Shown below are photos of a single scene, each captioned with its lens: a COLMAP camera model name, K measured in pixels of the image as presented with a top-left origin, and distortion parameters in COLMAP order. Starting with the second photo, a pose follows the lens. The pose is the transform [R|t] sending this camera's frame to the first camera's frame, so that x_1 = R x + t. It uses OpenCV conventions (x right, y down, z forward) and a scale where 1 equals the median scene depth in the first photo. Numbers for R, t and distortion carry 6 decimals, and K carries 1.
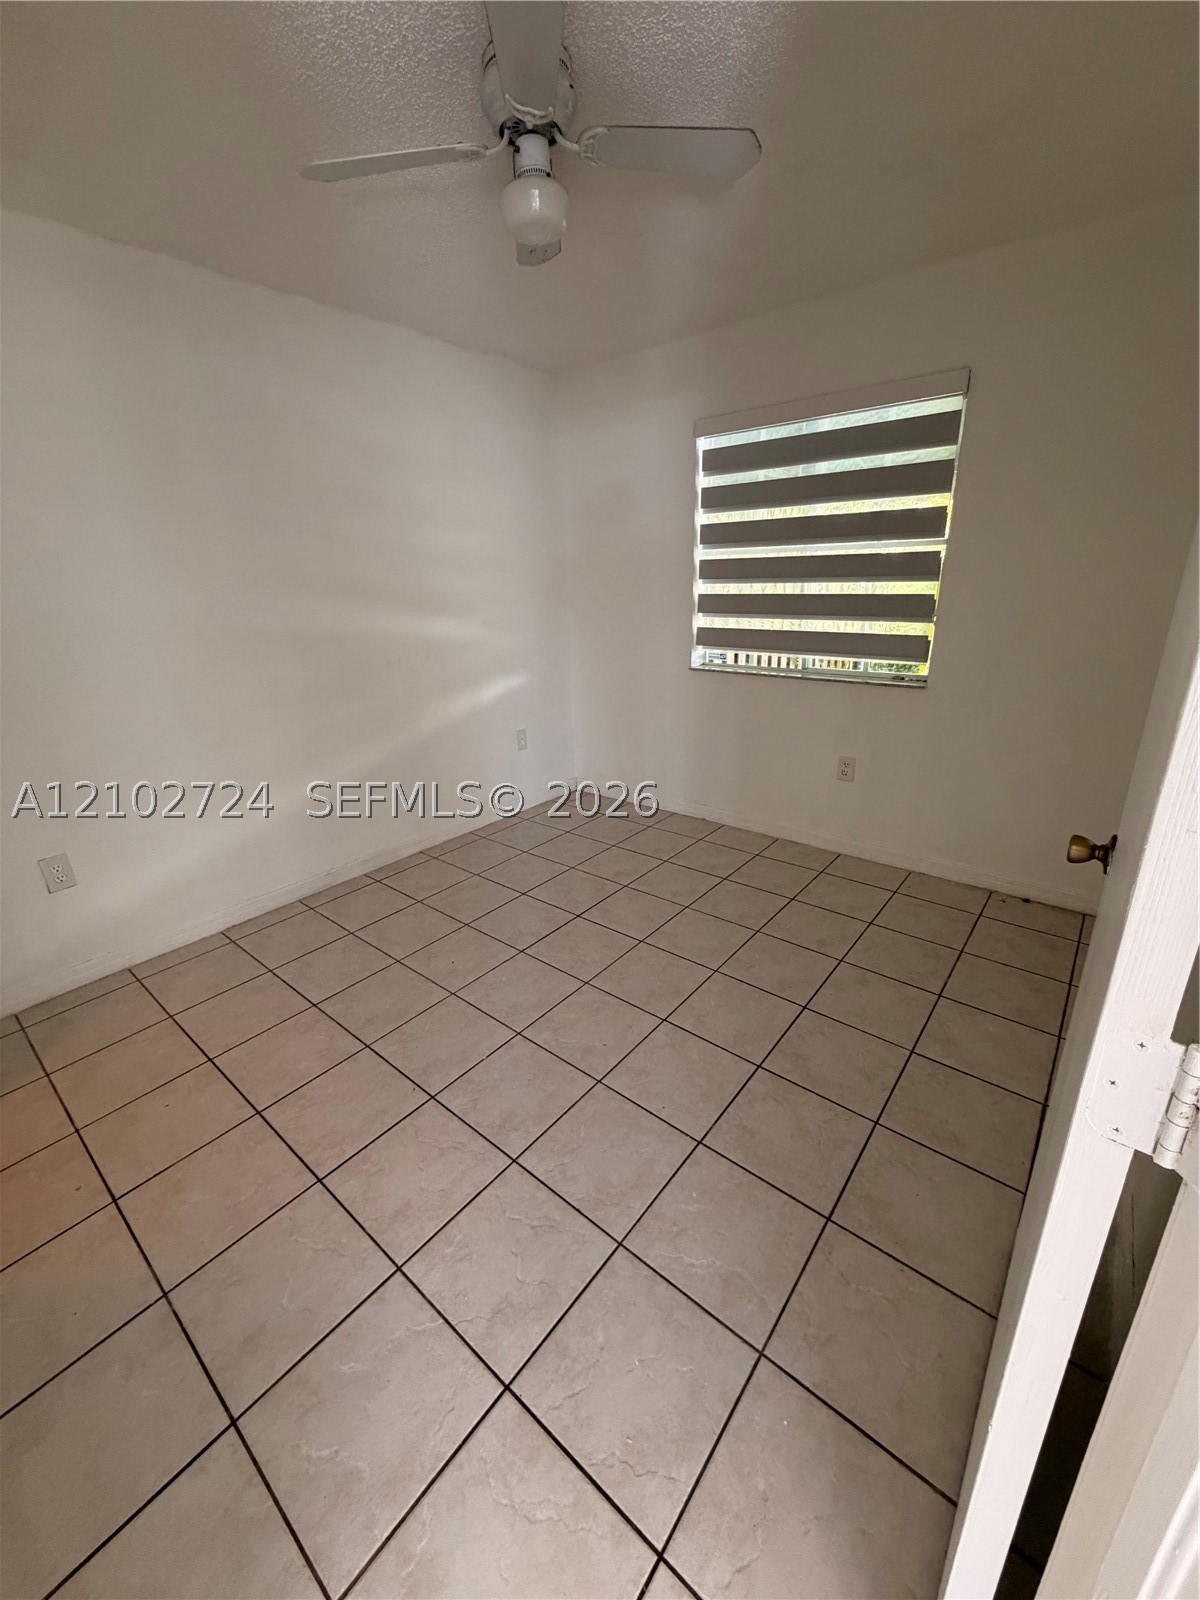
lens RADIAL K [[641.1, 0, 600.4], [0, 641.1, 793.0], [0, 0, 1]] dist [0.000162, -0.000160]
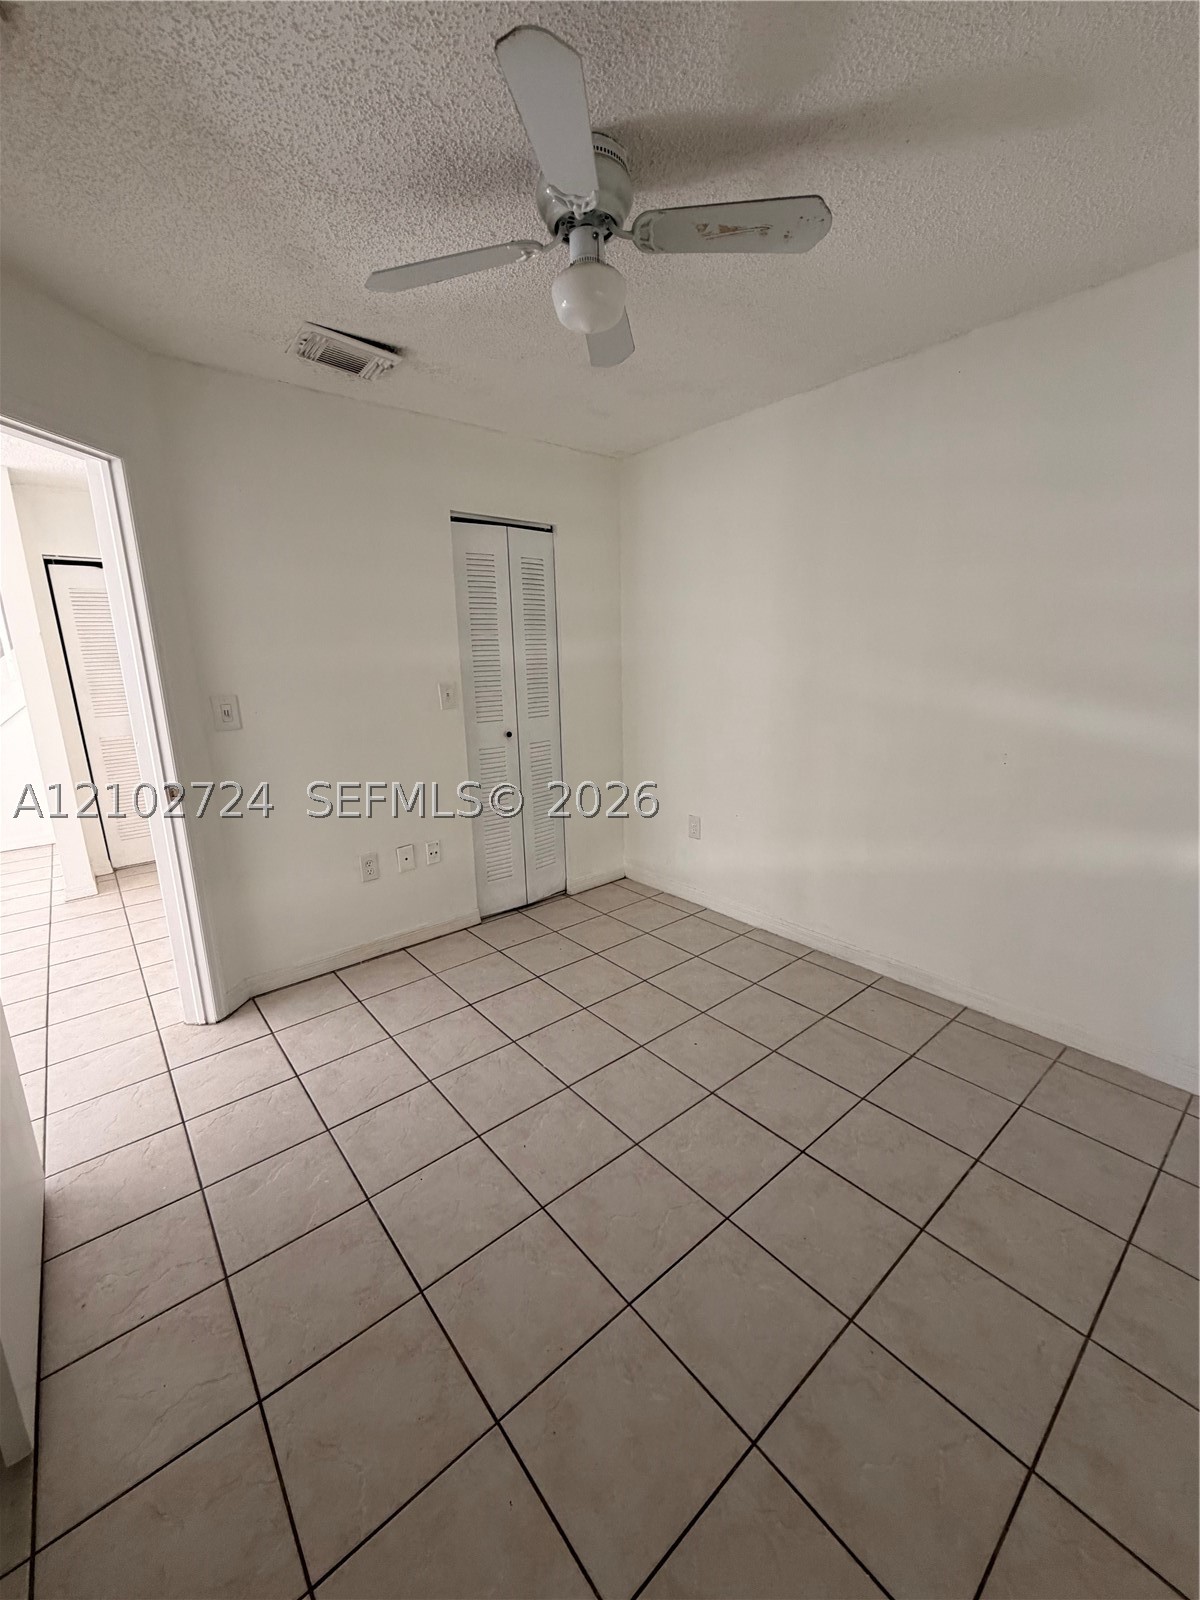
lens RADIAL K [[641.1, 0, 600.4], [0, 641.1, 793.0], [0, 0, 1]] dist [0.000162, -0.000160]
pose [[-0.191204, 0.247185, -0.949916, 0.693518], [-0.289981, 0.910348, 0.295258, -0.360543], [0.937738, 0.331913, -0.102383, 0.947404]]
